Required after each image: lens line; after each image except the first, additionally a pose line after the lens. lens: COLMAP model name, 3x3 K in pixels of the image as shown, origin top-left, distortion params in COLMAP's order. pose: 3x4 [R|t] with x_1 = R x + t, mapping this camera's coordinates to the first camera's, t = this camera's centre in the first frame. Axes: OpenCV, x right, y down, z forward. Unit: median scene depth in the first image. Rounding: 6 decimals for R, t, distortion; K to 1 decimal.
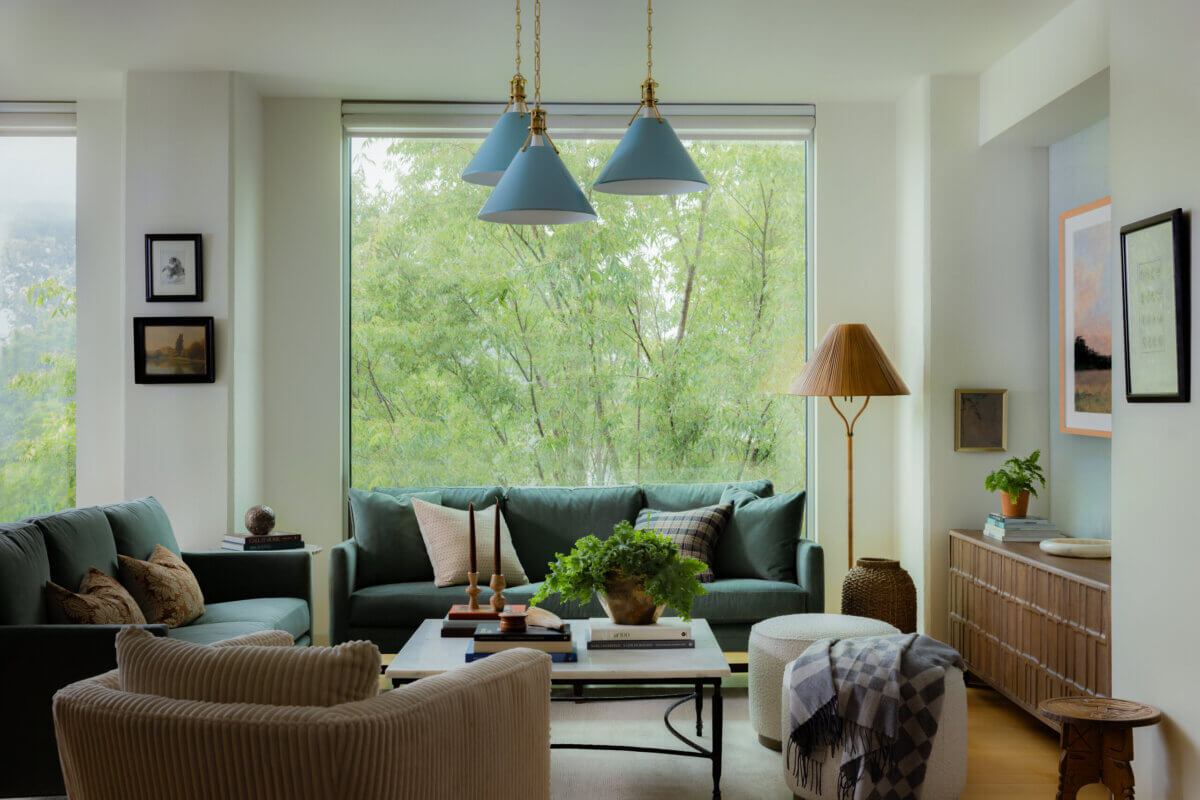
lens RADIAL K [[1477.9, 0, 600.0], [0, 1477.9, 400.0], [0, 0, 1]] dist [-0.001576, -0.000230]
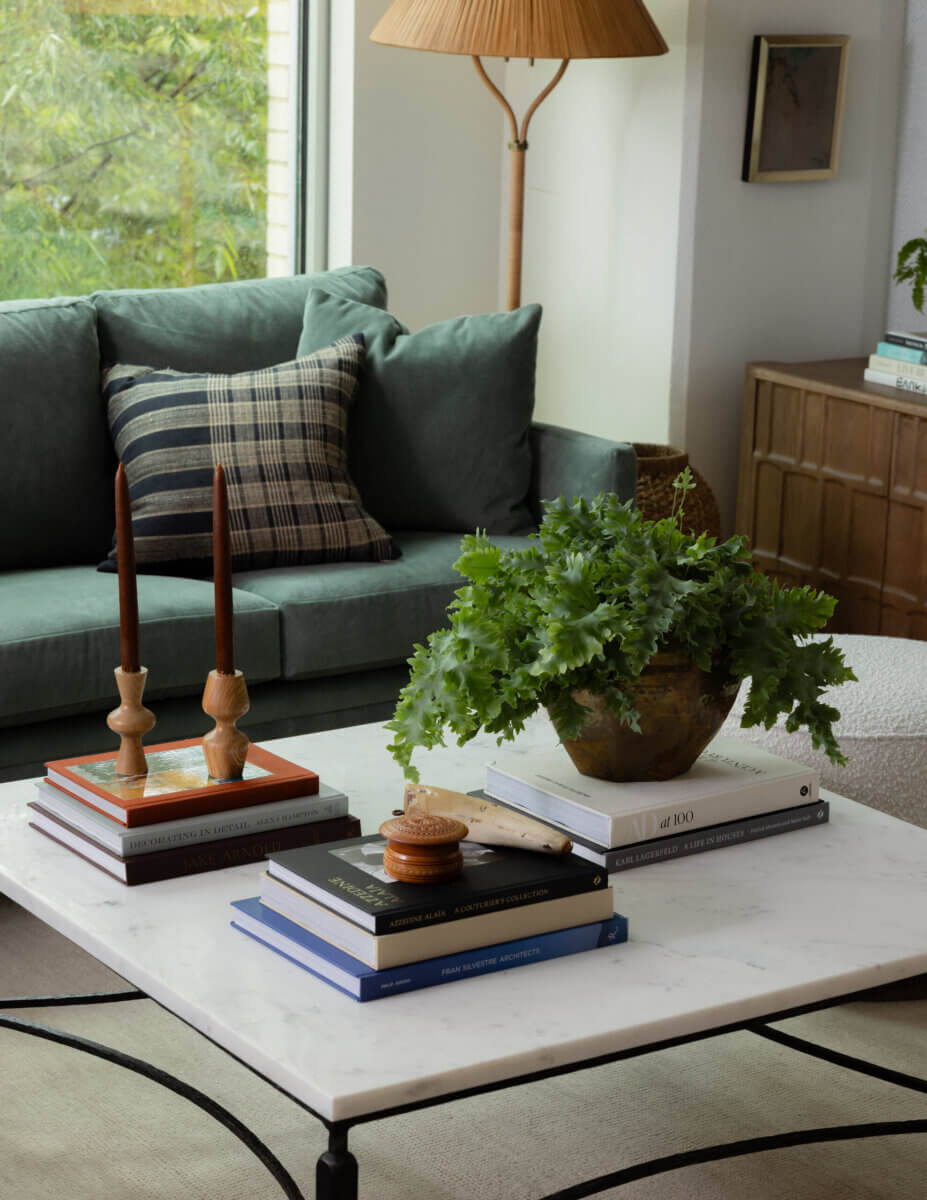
lens RADIAL K [[2792.6, 0, 463.5], [0, 2792.6, 600.0], [0, 0, 1]] dist [0.070069, 0.349021]
pose [[0.826653, -0.116028, 0.550620, -0.312235], [-0.026355, 0.969454, 0.243854, -0.047175], [-0.562095, -0.216094, 0.798344, 0.378091]]
